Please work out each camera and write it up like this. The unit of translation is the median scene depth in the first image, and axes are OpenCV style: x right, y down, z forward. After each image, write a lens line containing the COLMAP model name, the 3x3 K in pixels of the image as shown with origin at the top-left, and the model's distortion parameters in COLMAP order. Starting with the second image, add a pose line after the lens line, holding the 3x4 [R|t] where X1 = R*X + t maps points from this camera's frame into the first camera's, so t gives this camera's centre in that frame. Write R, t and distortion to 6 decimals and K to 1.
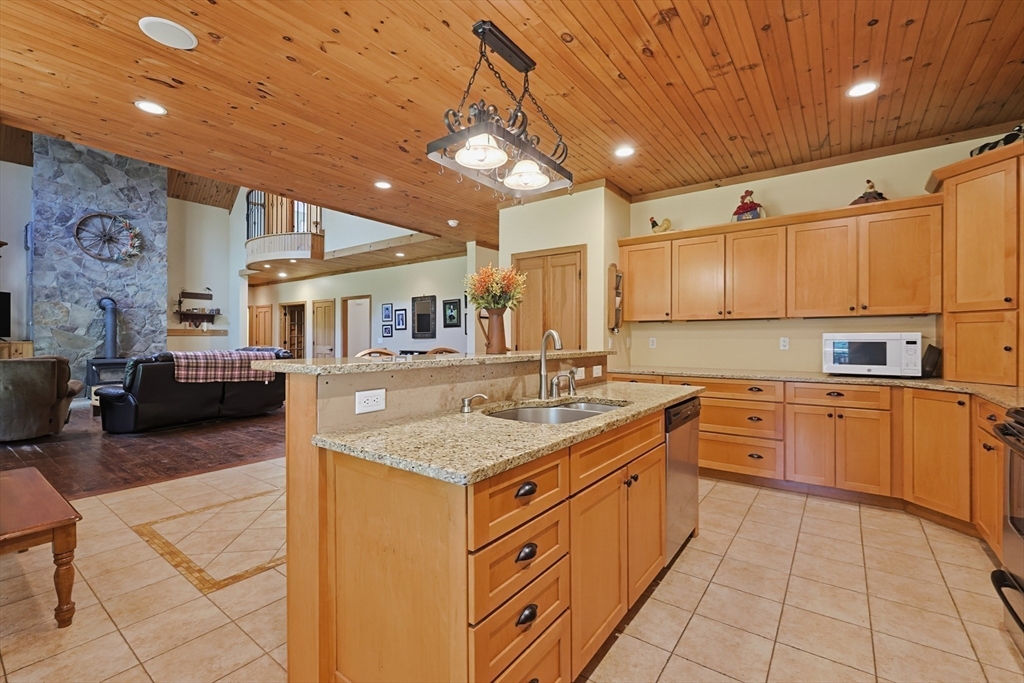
lens RADIAL K [[436.9, 0, 494.4], [0, 436.9, 332.3], [0, 0, 1]] dist [-0.010386, 0.000540]
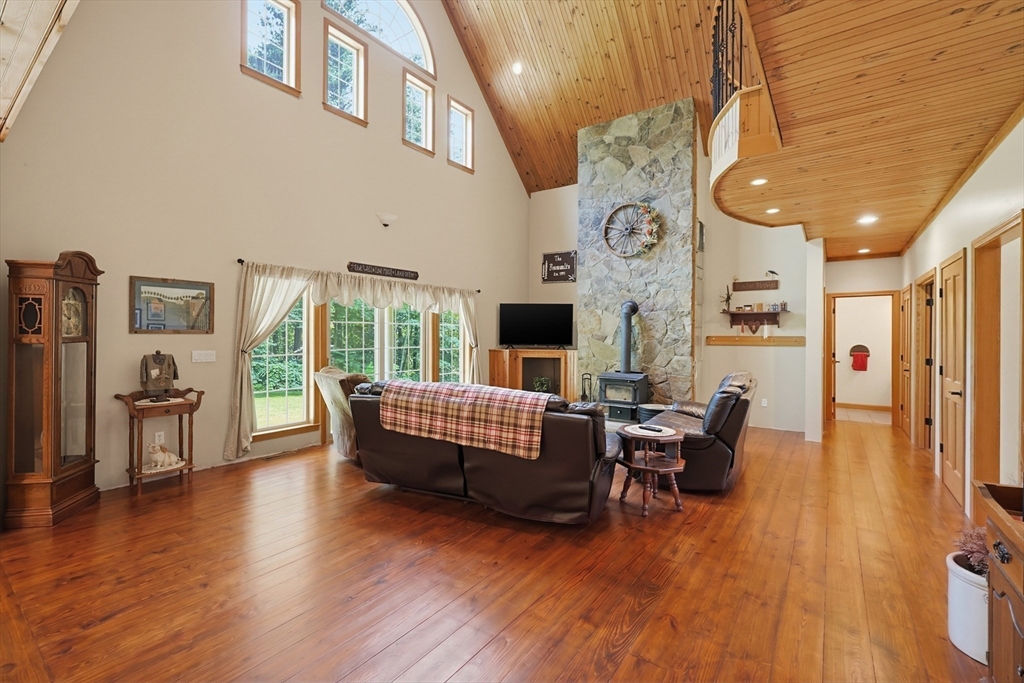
lens RADIAL K [[436.9, 0, 513.3], [0, 436.9, 336.0], [0, 0, 1]] dist [-0.010386, 0.000540]
pose [[0.037729, 0.001904, -0.999286, -0.041366], [0.009079, 0.999956, 0.002248, -0.014220], [0.999247, -0.009157, 0.037710, 0.723025]]
